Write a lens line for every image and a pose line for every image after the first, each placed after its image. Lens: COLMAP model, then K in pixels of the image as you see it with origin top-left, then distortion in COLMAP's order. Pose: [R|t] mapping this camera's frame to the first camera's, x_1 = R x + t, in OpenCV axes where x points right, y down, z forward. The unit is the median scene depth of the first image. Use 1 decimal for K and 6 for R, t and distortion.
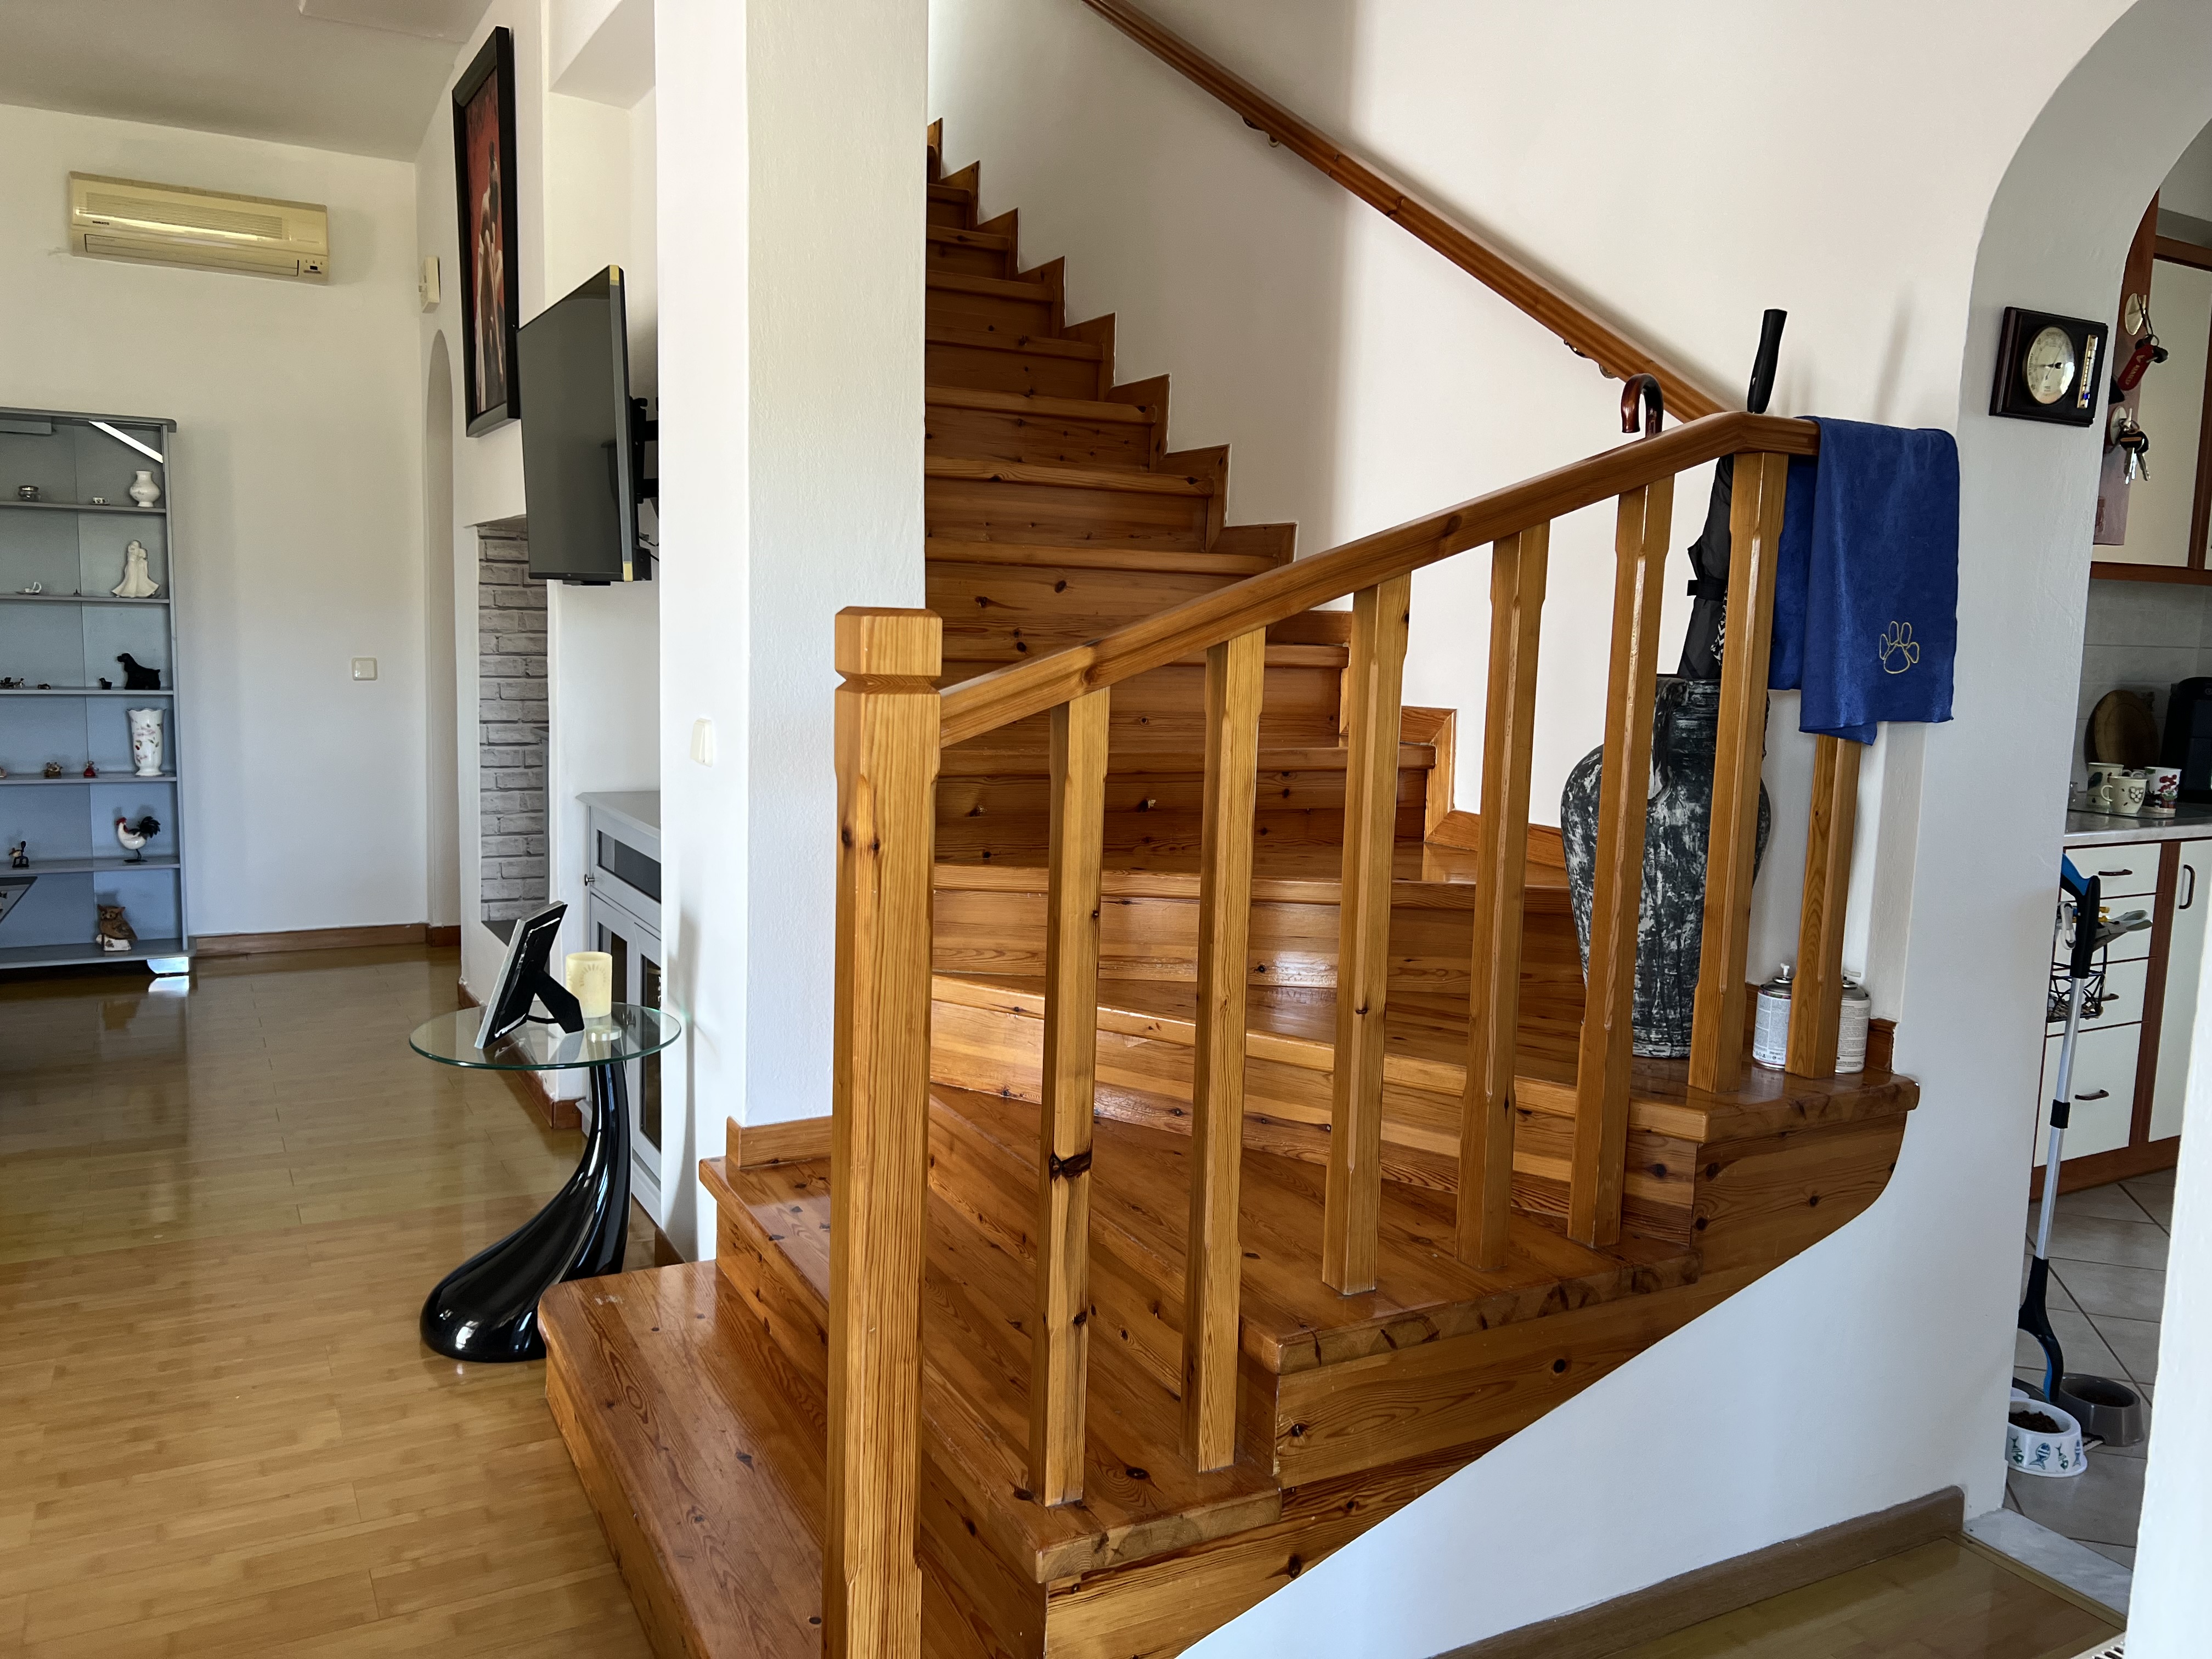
lens RADIAL K [[1648.2, 0, 1106.0], [0, 1648.2, 829.5], [0, 0, 1]] dist [0.053562, -0.070016]
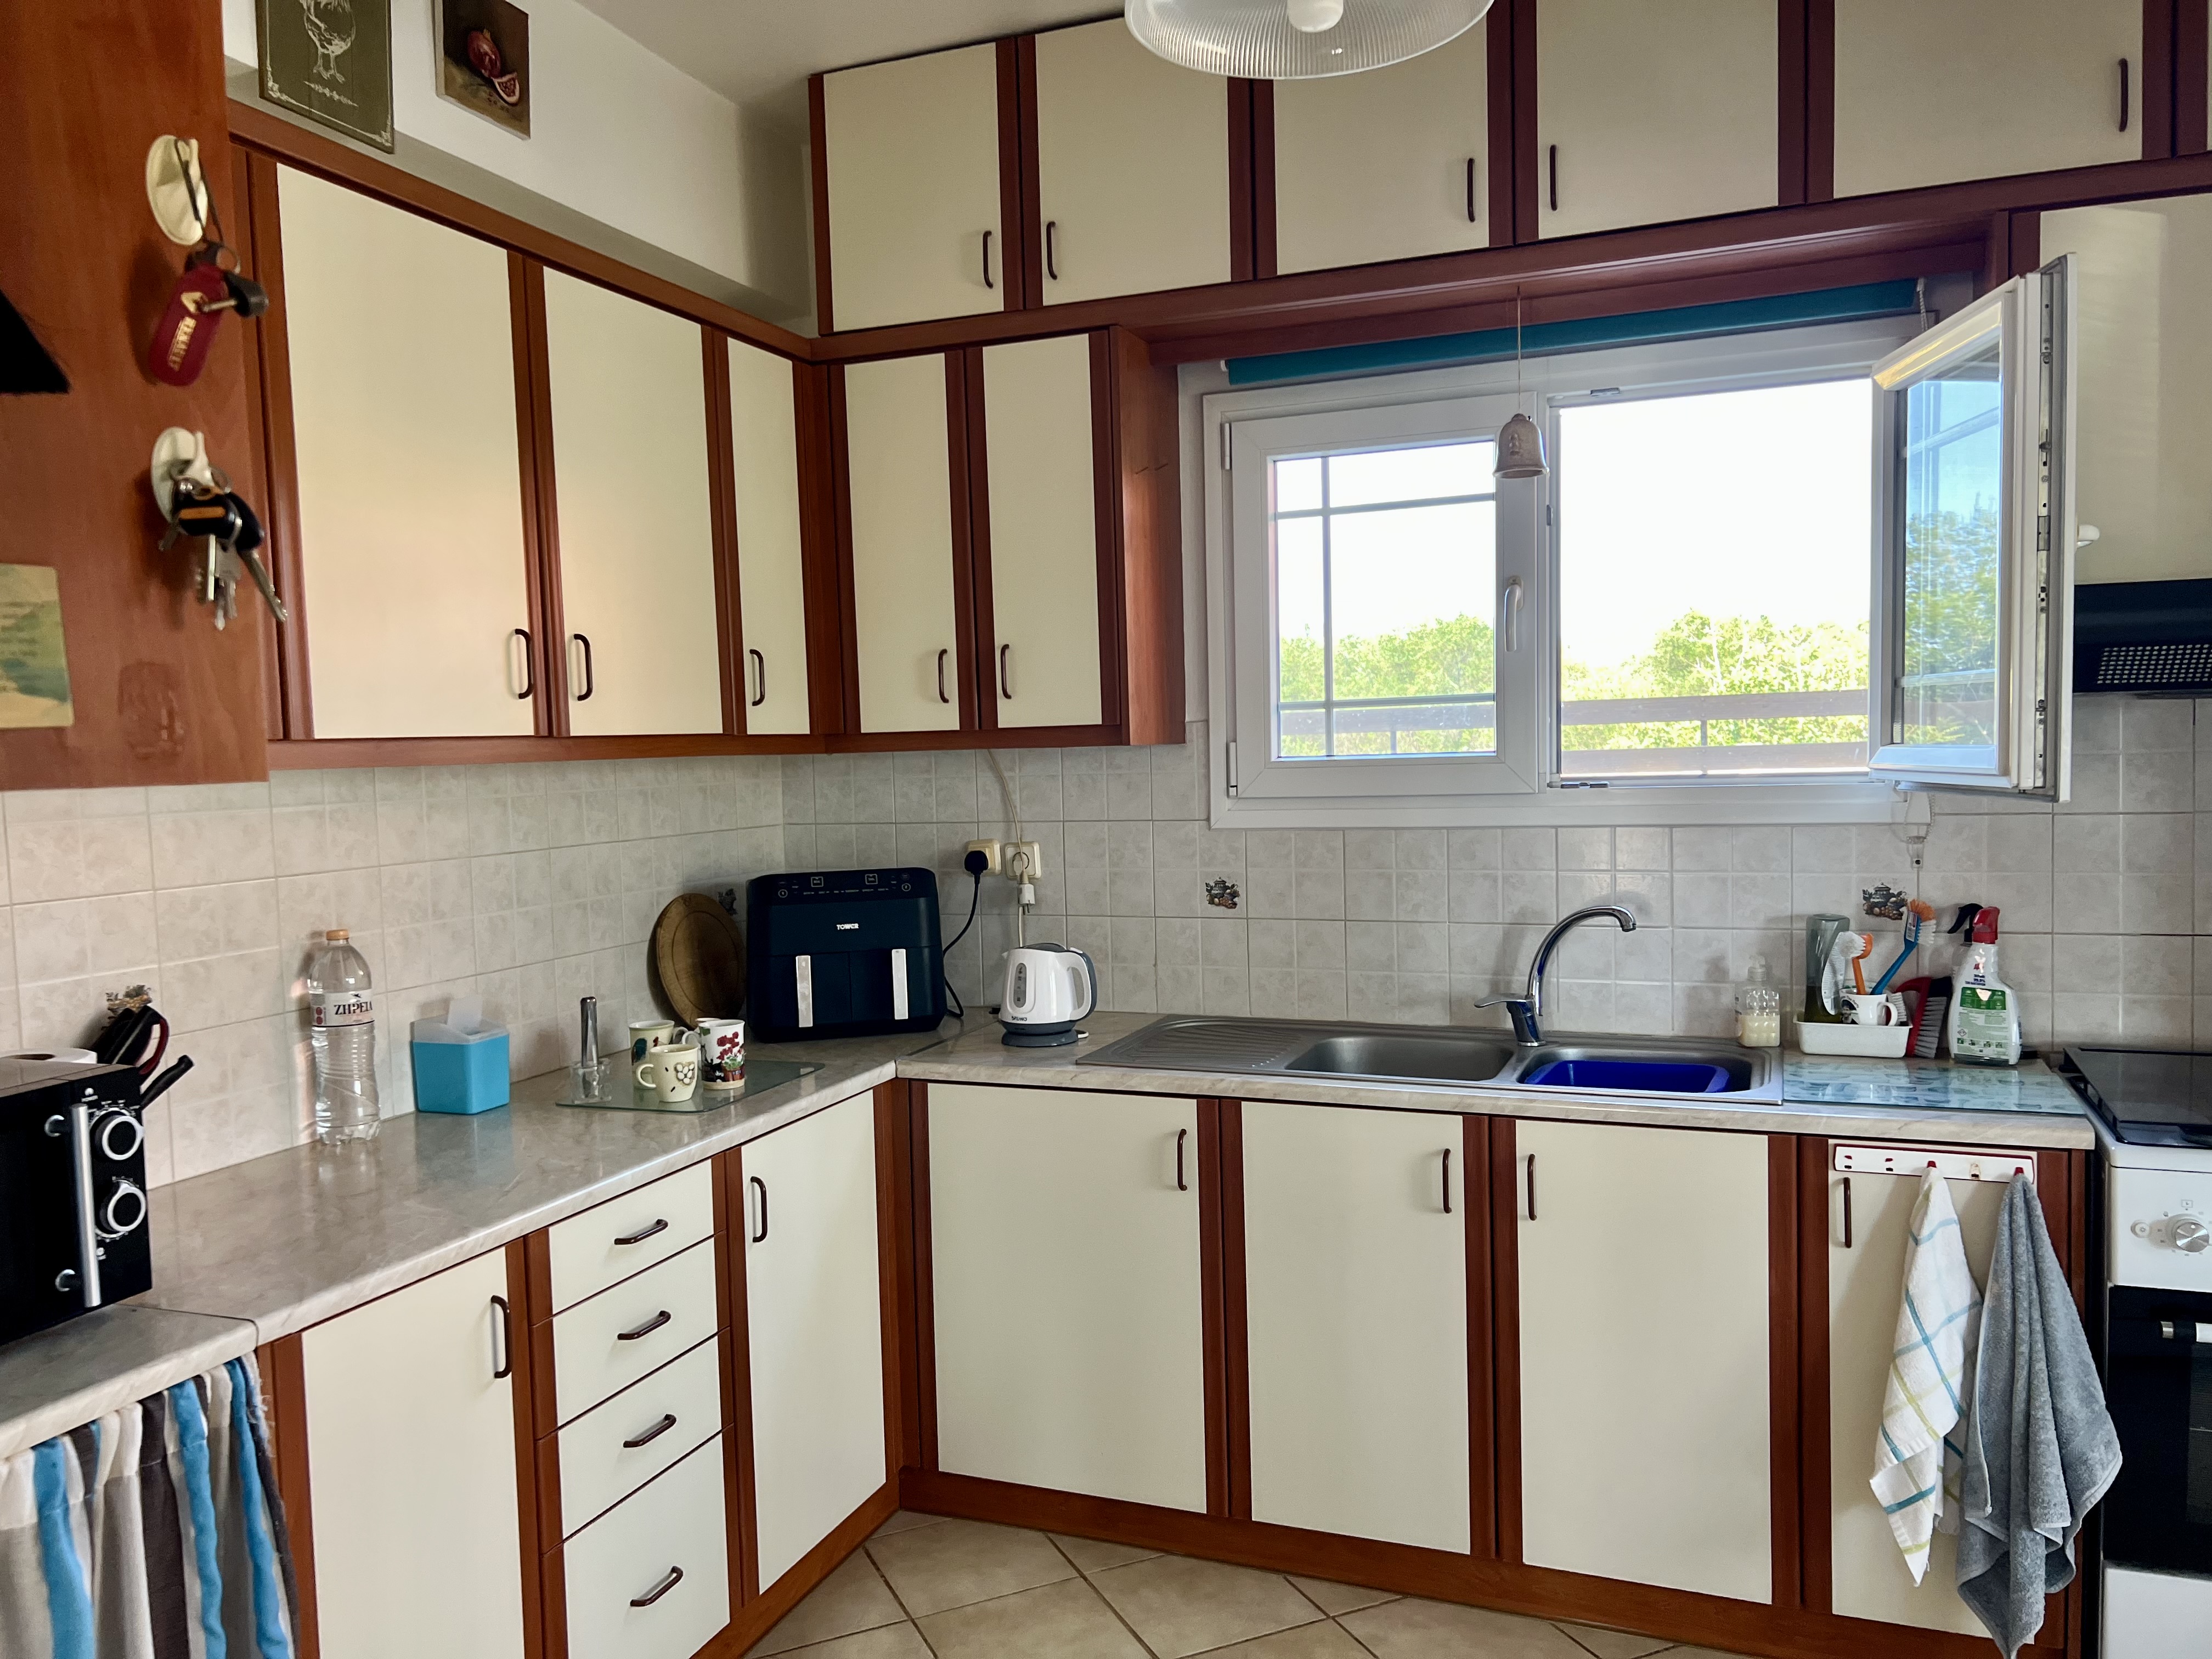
lens RADIAL K [[1648.2, 0, 1106.0], [0, 1648.2, 829.5], [0, 0, 1]] dist [0.053562, -0.070016]
pose [[0.758232, -0.083260, 0.646647, 0.315977], [0.133716, 0.990588, -0.029244, -0.076162], [-0.638126, 0.108641, 0.762228, 0.358763]]
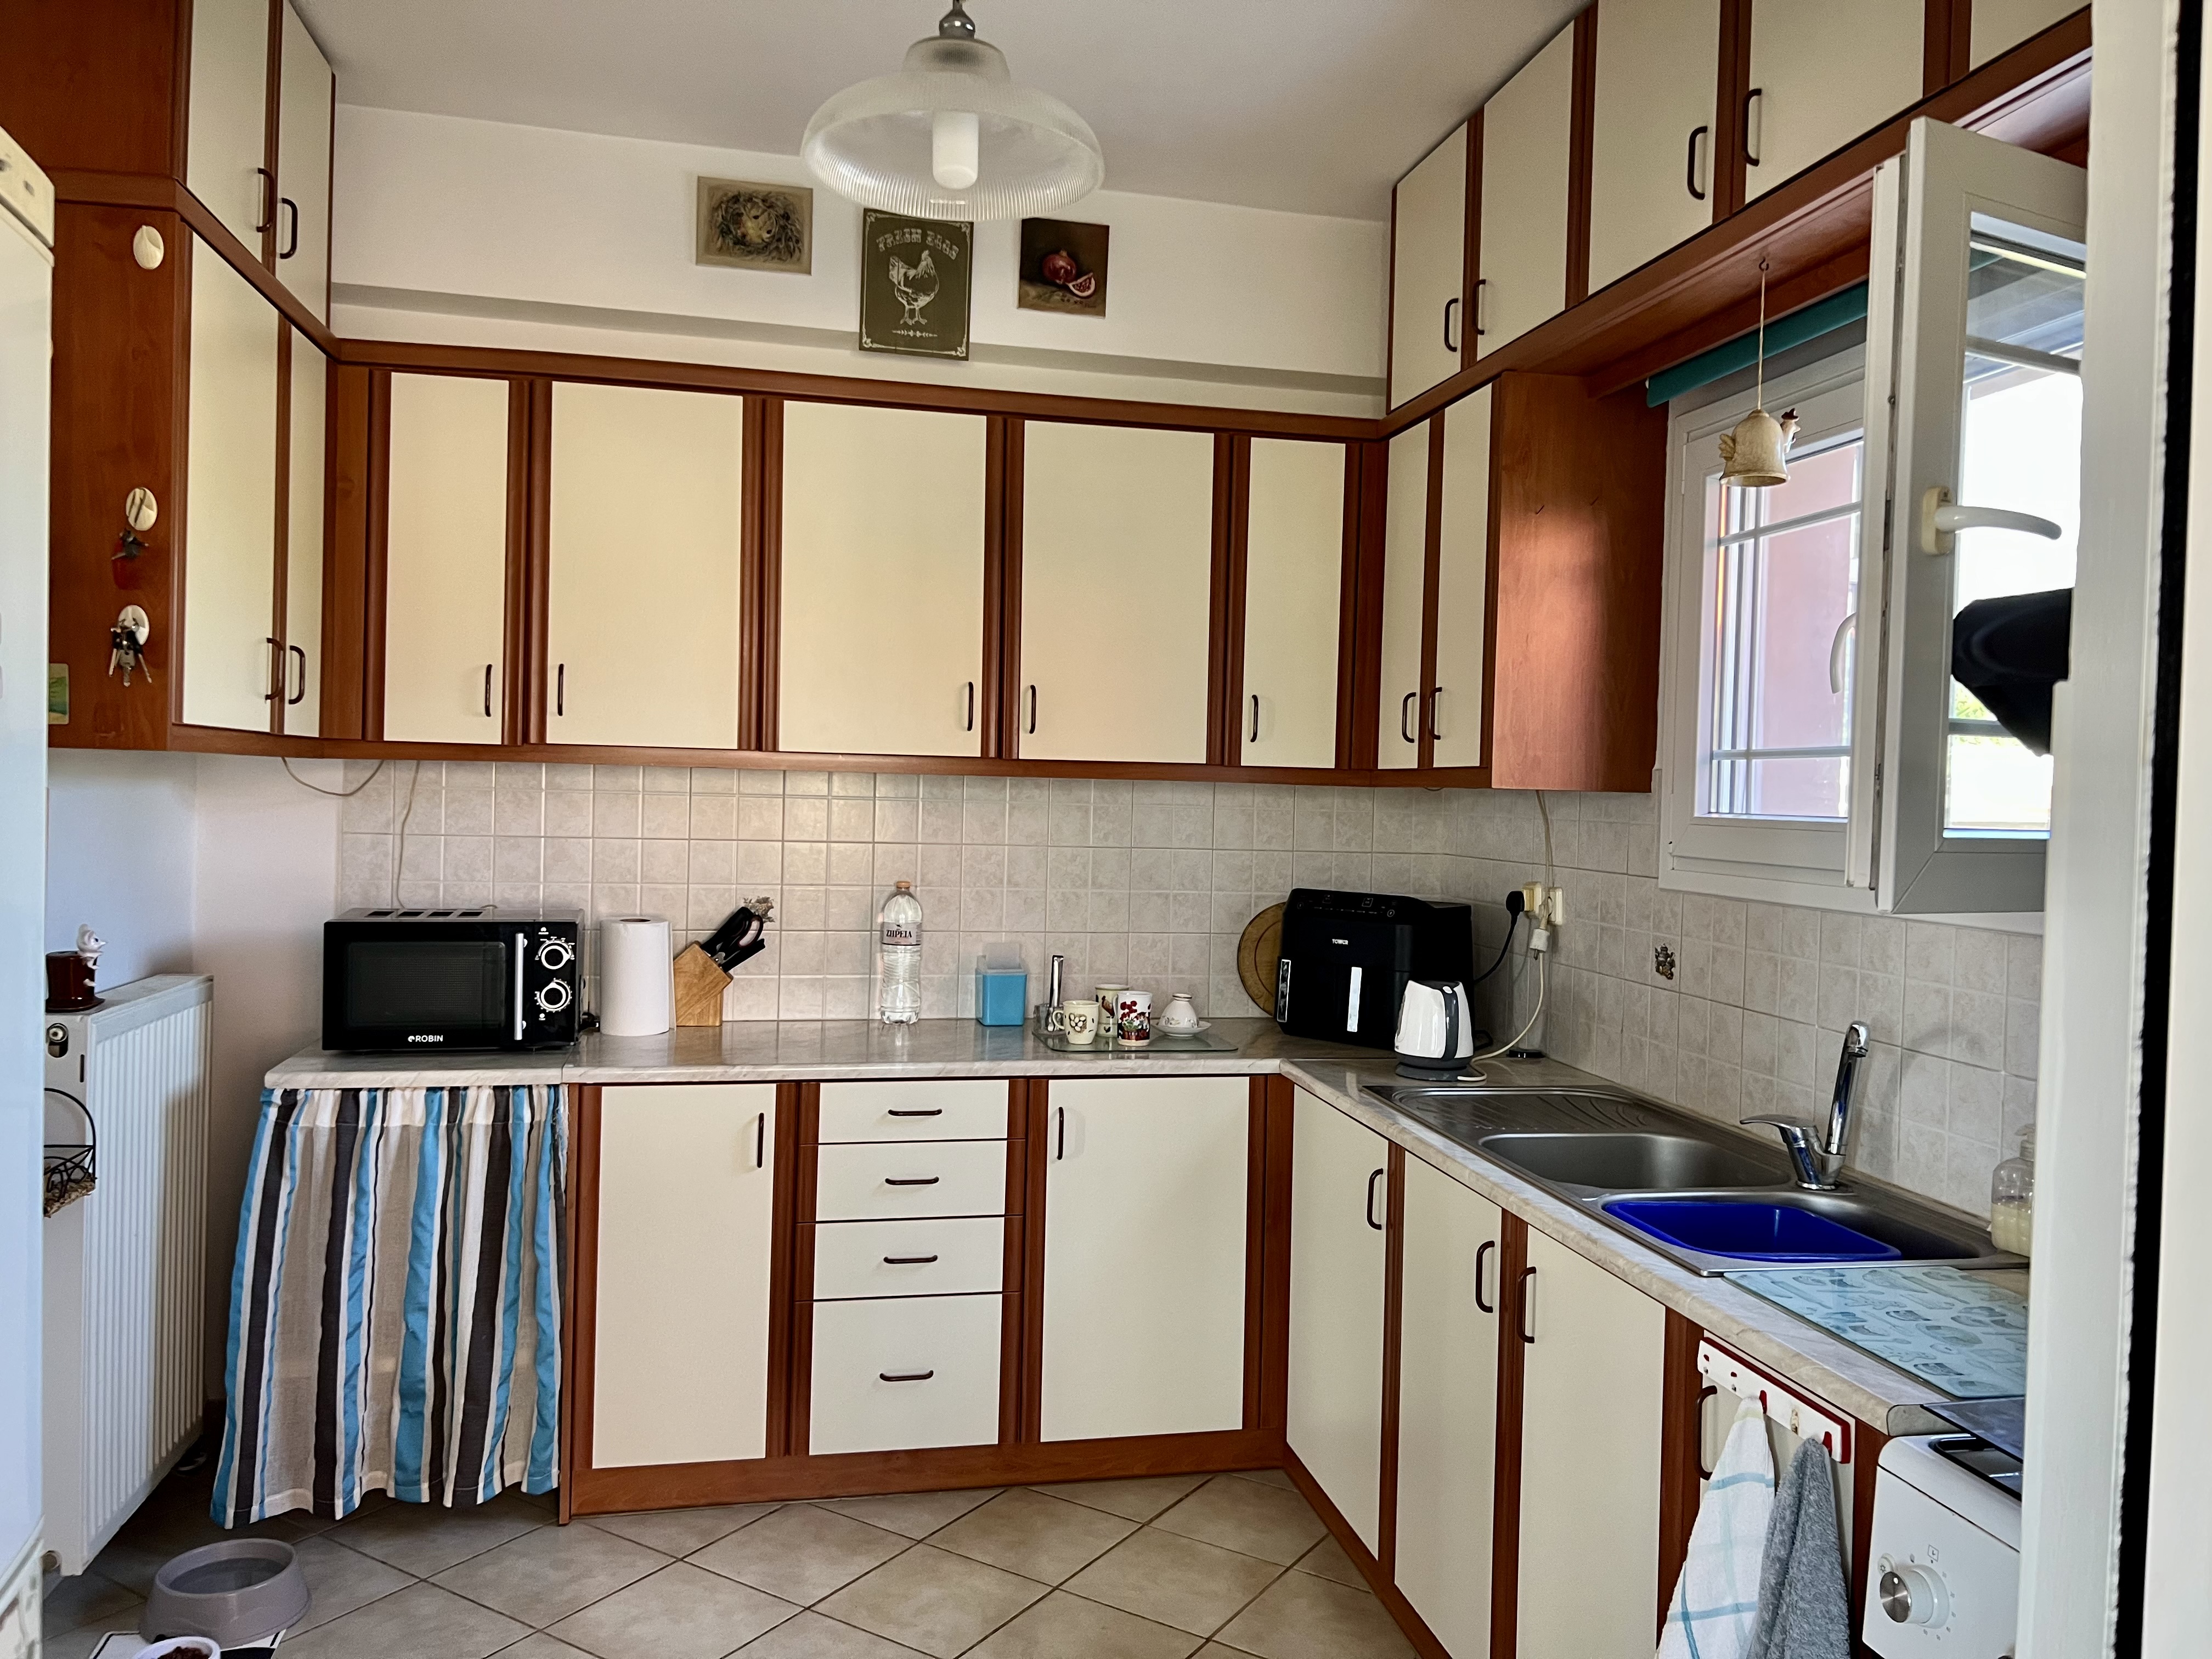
lens RADIAL K [[1638.9, 0, 1111.5], [0, 1638.9, 792.2], [0, 0, 1]] dist [0.116988, -0.173628]
pose [[0.964587, 0.000638, -0.263762, 0.854801], [-0.036027, 0.990943, -0.129356, -0.029882], [0.261291, 0.134278, 0.955875, 0.158971]]
